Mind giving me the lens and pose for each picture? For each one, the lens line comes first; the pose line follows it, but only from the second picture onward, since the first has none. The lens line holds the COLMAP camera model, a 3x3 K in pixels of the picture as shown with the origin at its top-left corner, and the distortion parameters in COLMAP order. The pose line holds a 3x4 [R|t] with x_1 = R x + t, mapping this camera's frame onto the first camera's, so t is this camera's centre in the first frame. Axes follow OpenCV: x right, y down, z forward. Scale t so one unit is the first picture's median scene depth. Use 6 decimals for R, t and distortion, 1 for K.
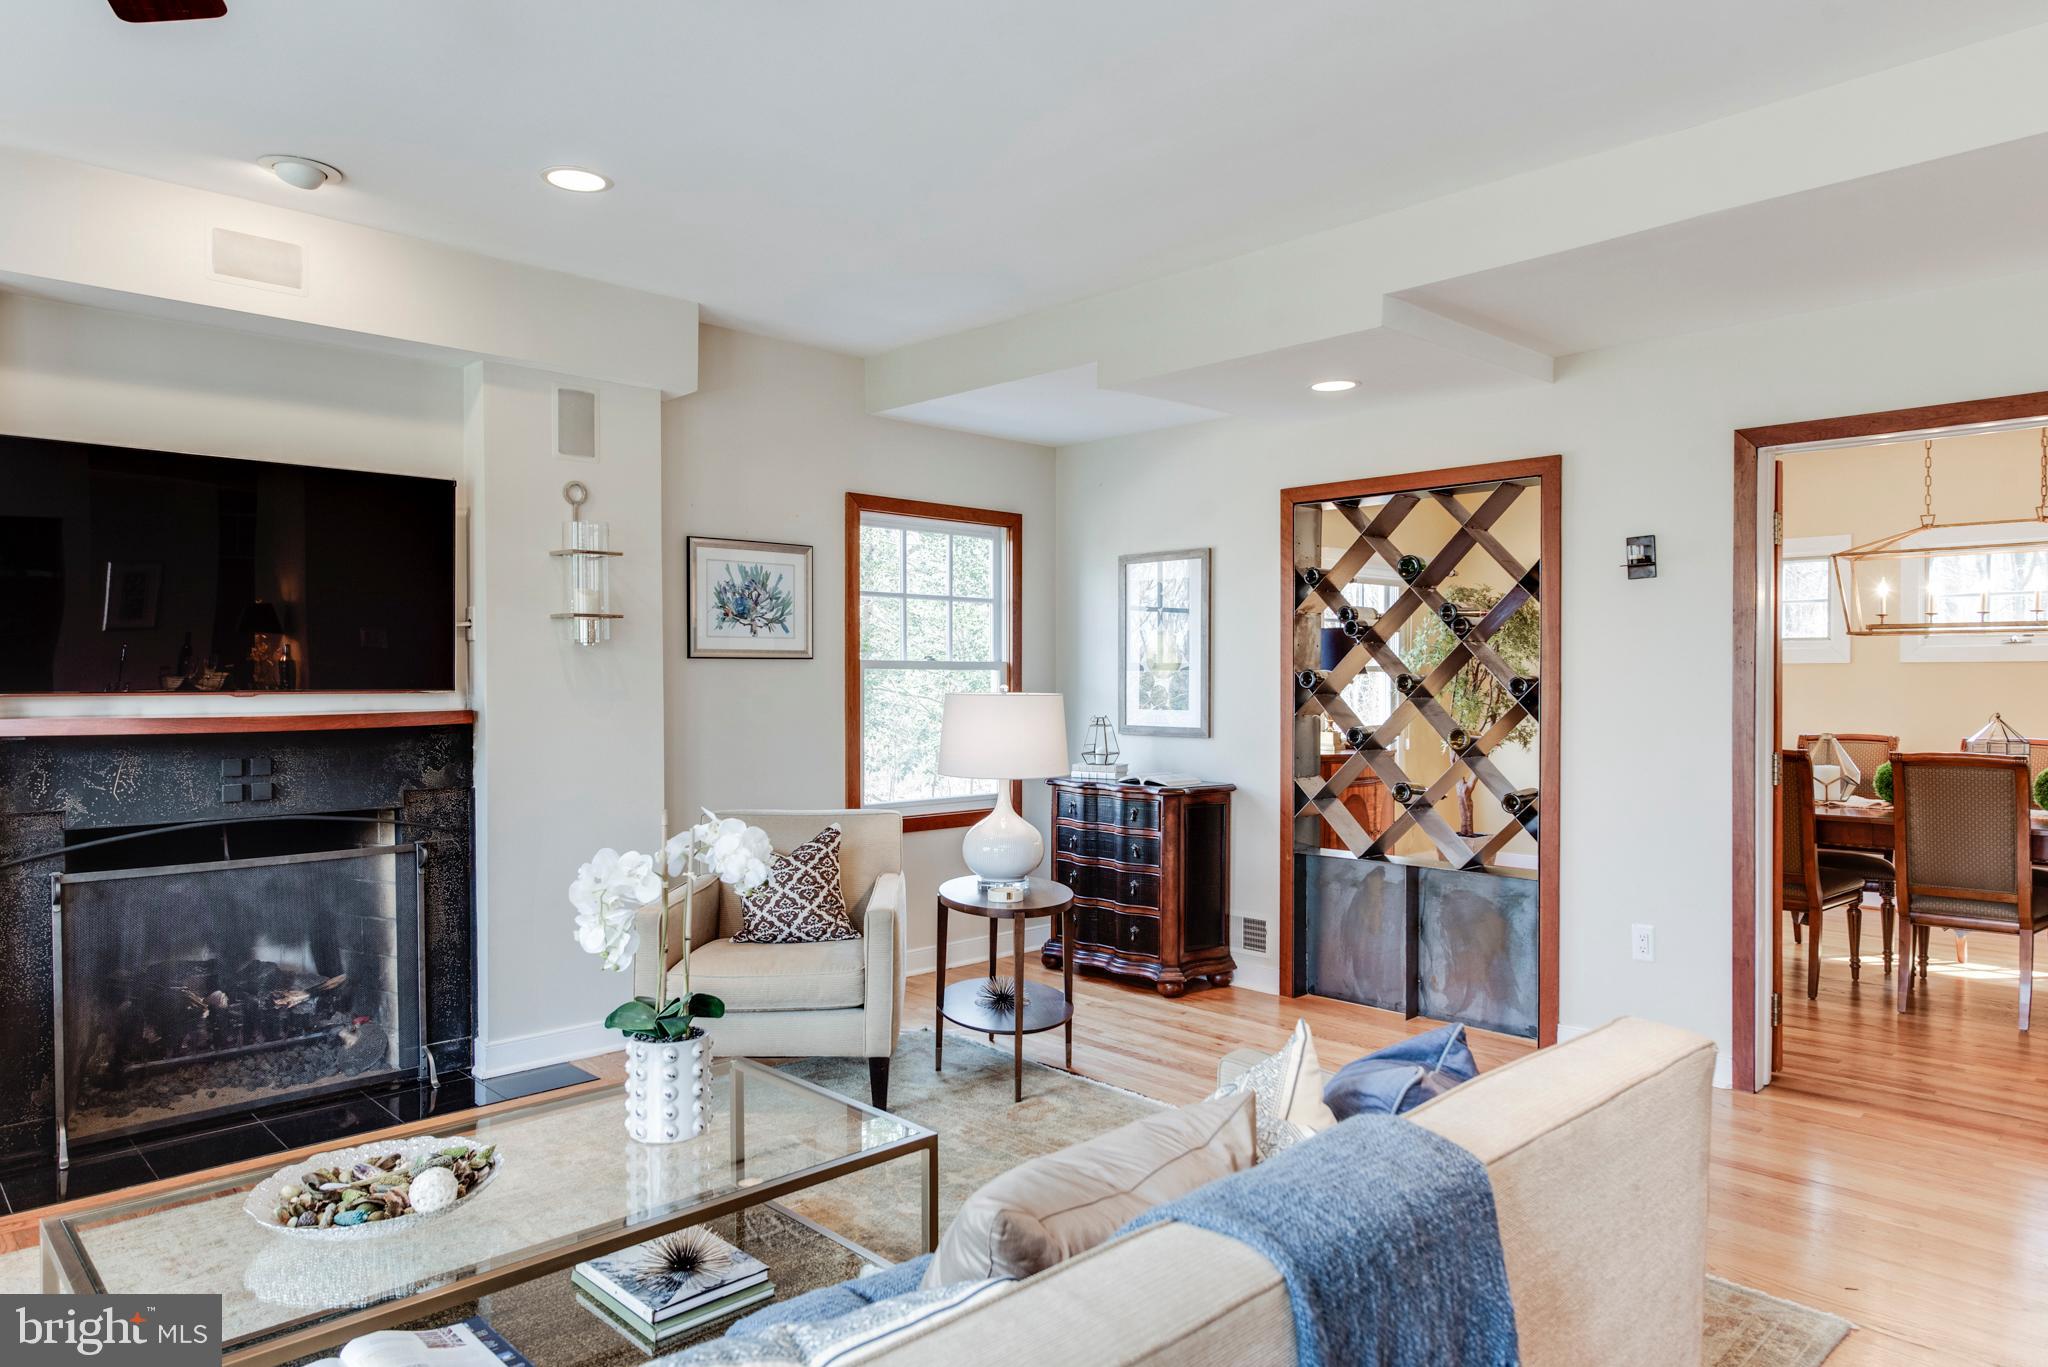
lens RADIAL K [[1309.3, 0, 1011.2], [0, 1309.3, 691.5], [0, 0, 1]] dist [0.003436, 0.000426]
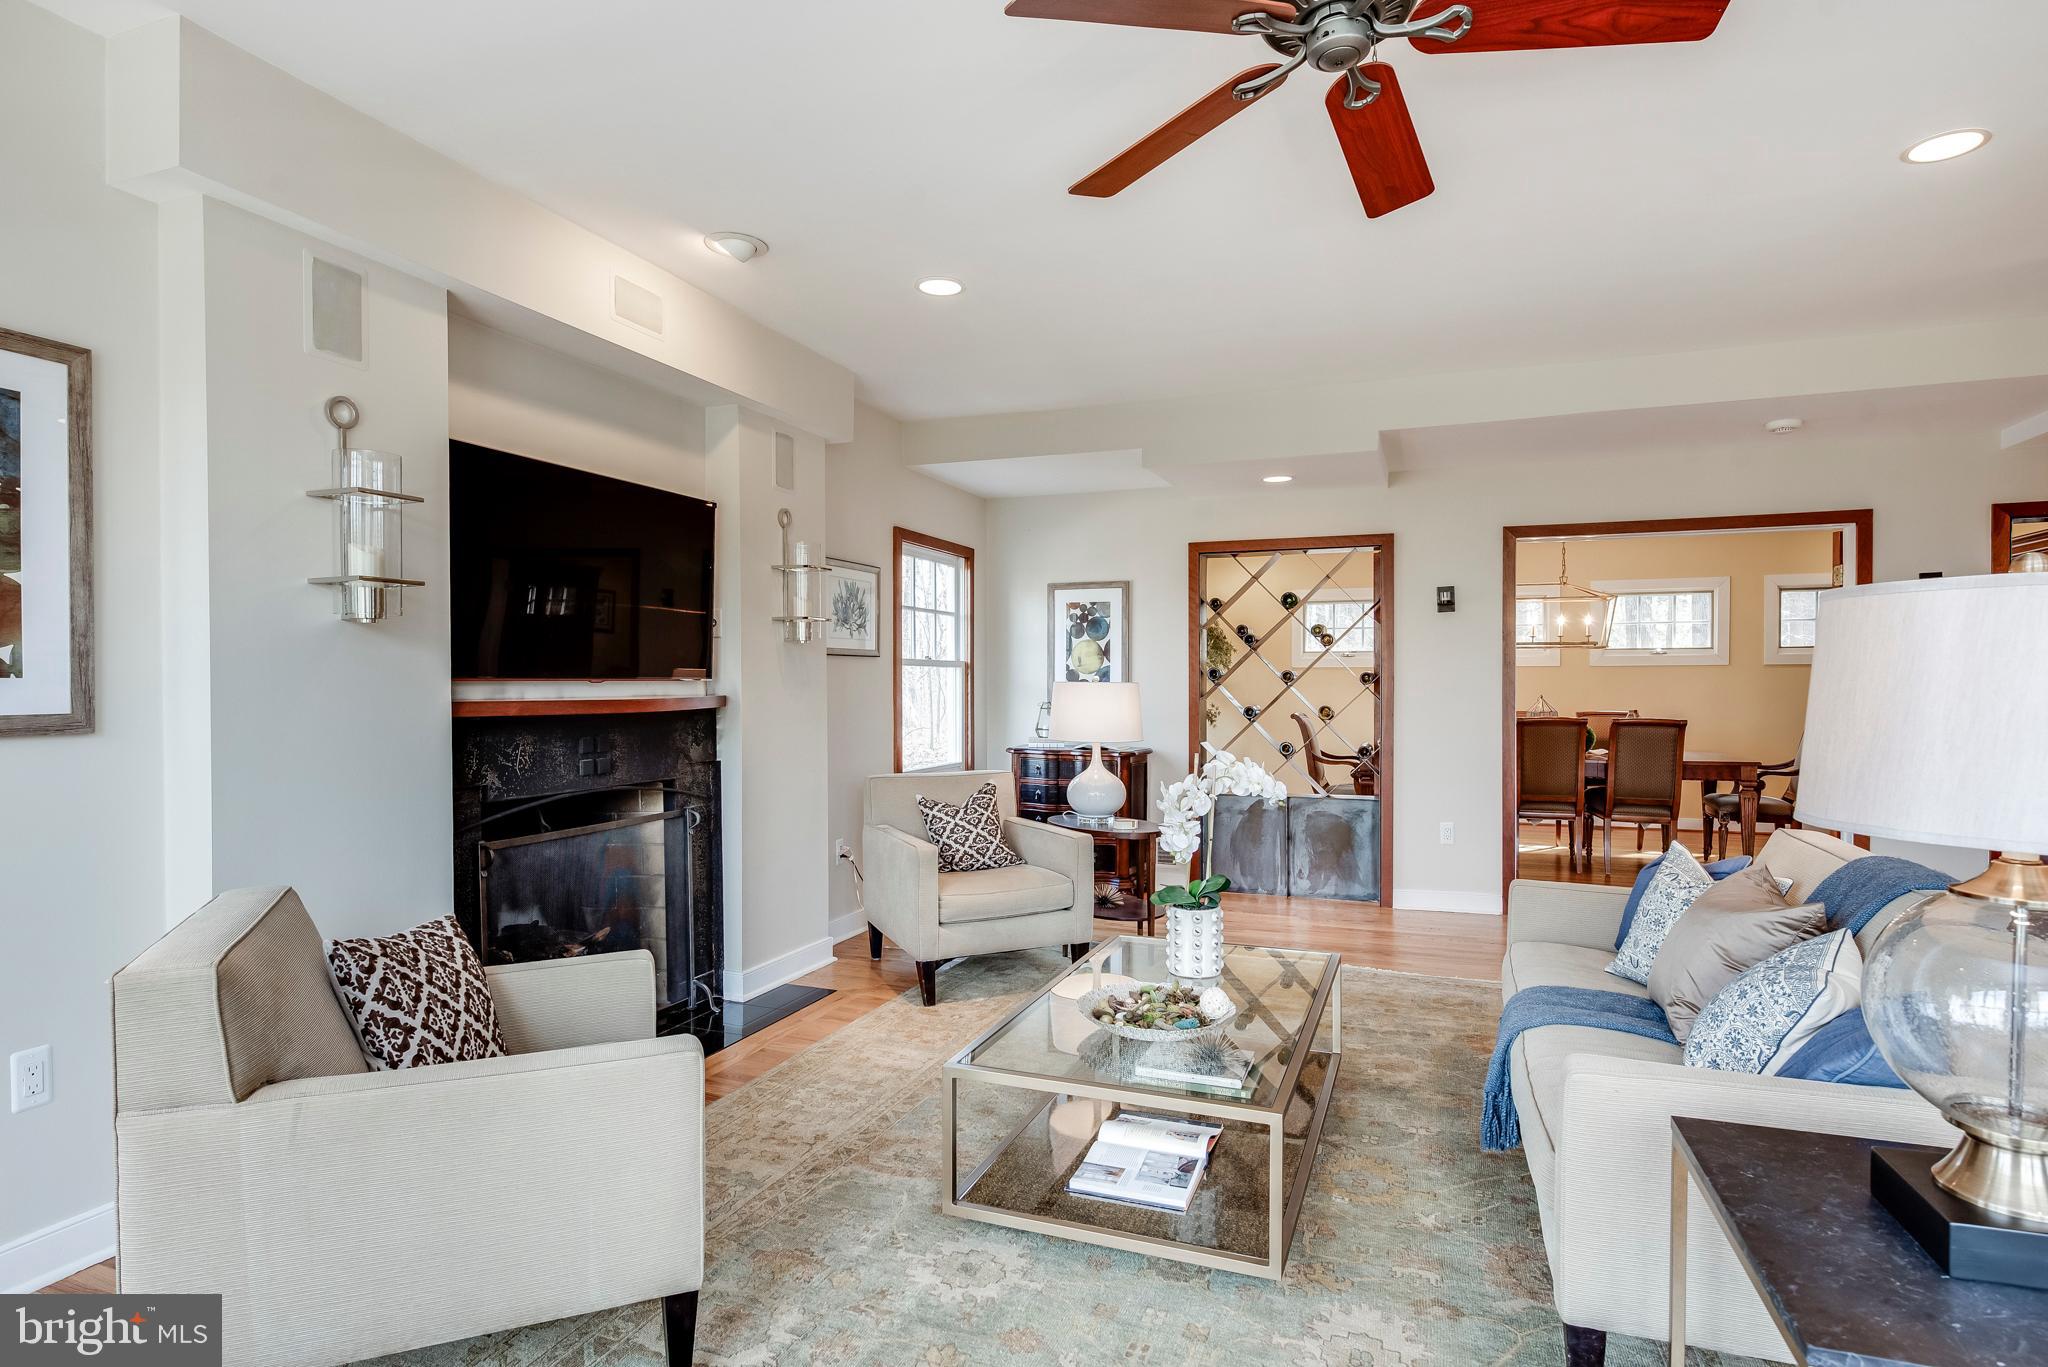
lens RADIAL K [[1103.5, 0, 1025.9], [0, 1103.5, 692.3], [0, 0, 1]] dist [0.002858, -0.000238]
pose [[0.903982, -0.003592, 0.427555, -0.568317], [0.003830, 0.999993, 0.000302, 0.011466], [-0.427553, 0.001364, 0.903989, -0.026781]]
